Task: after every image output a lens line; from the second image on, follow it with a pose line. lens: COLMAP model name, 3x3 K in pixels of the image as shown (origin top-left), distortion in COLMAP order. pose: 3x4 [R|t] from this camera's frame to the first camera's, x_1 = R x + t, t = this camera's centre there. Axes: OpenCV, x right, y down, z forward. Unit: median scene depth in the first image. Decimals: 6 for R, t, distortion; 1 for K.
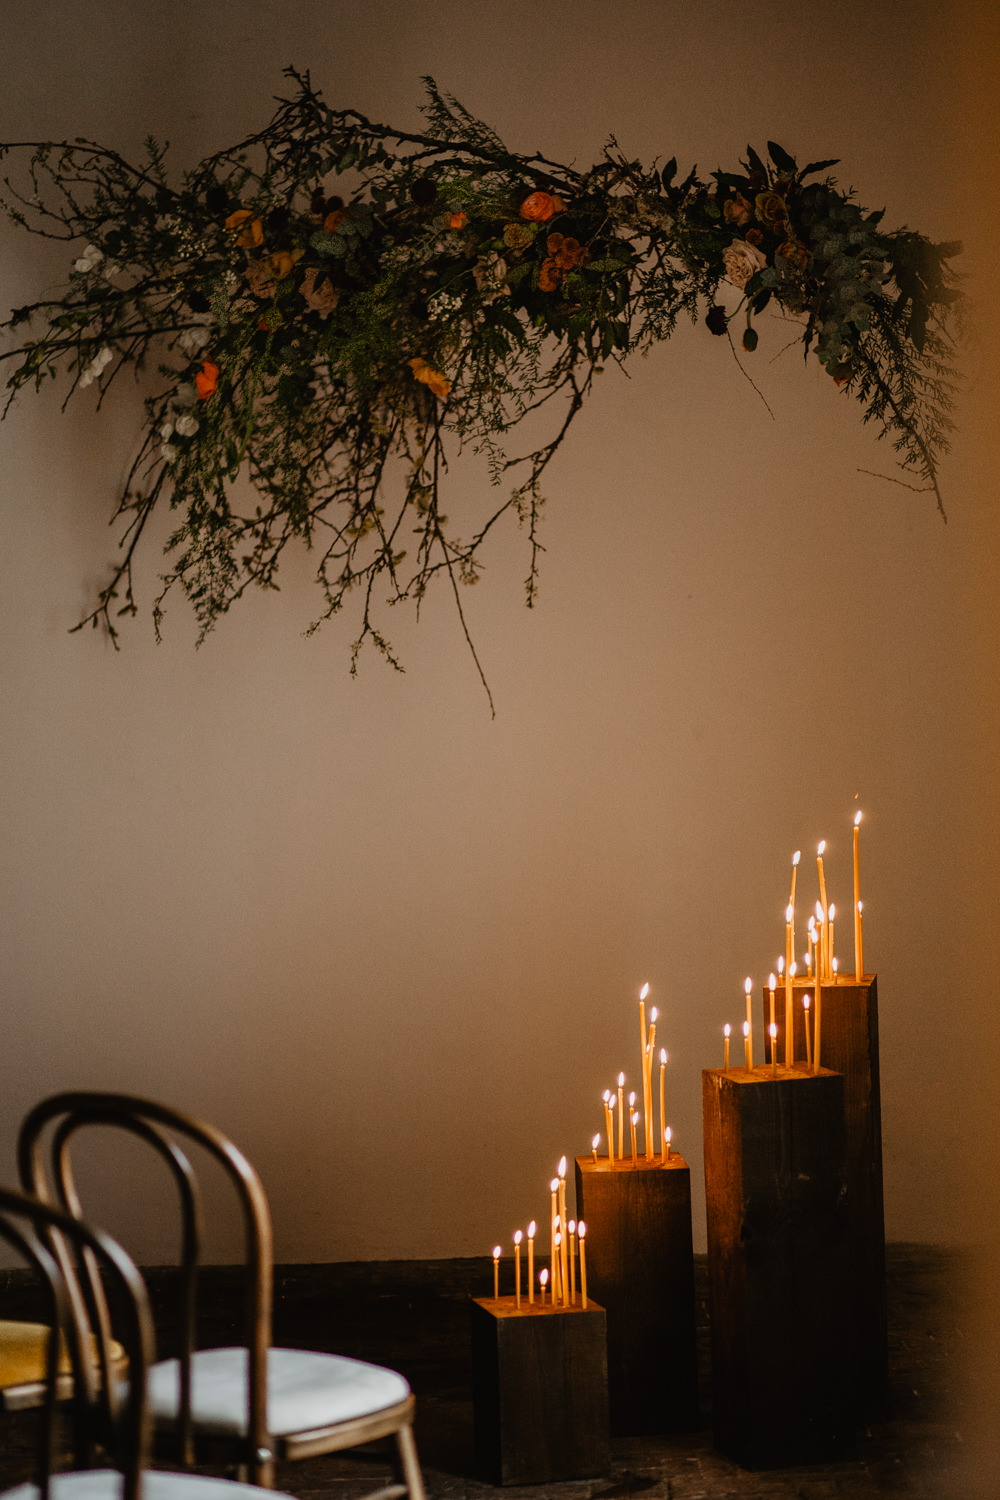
lens RADIAL K [[3572.8, 0, 497.9], [0, 3572.8, 749.9], [0, 0, 1]] dist [0.055911, 0.000000]
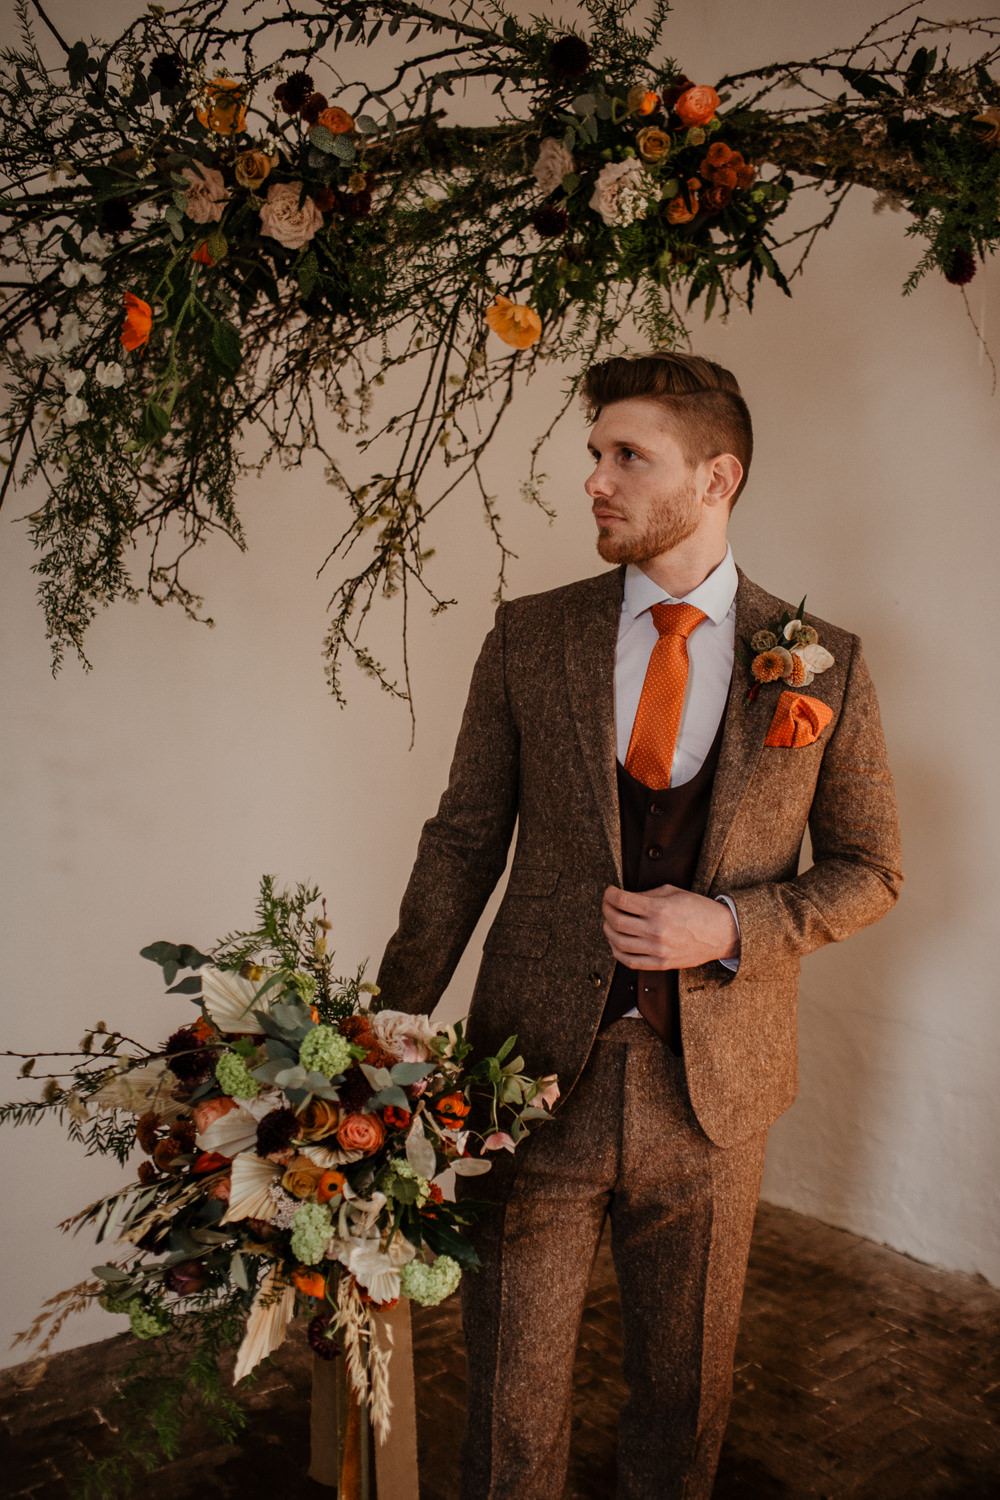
lens RADIAL K [[1544.3, 0, 515.1], [0, 1544.3, 777.6], [0, 0, 1]] dist [-0.057005, 0.000000]
pose [[0.831053, -0.045890, 0.554297, -0.197719], [0.025136, 0.998671, 0.044993, -0.019389], [-0.555625, -0.023458, 0.831102, 0.685314]]
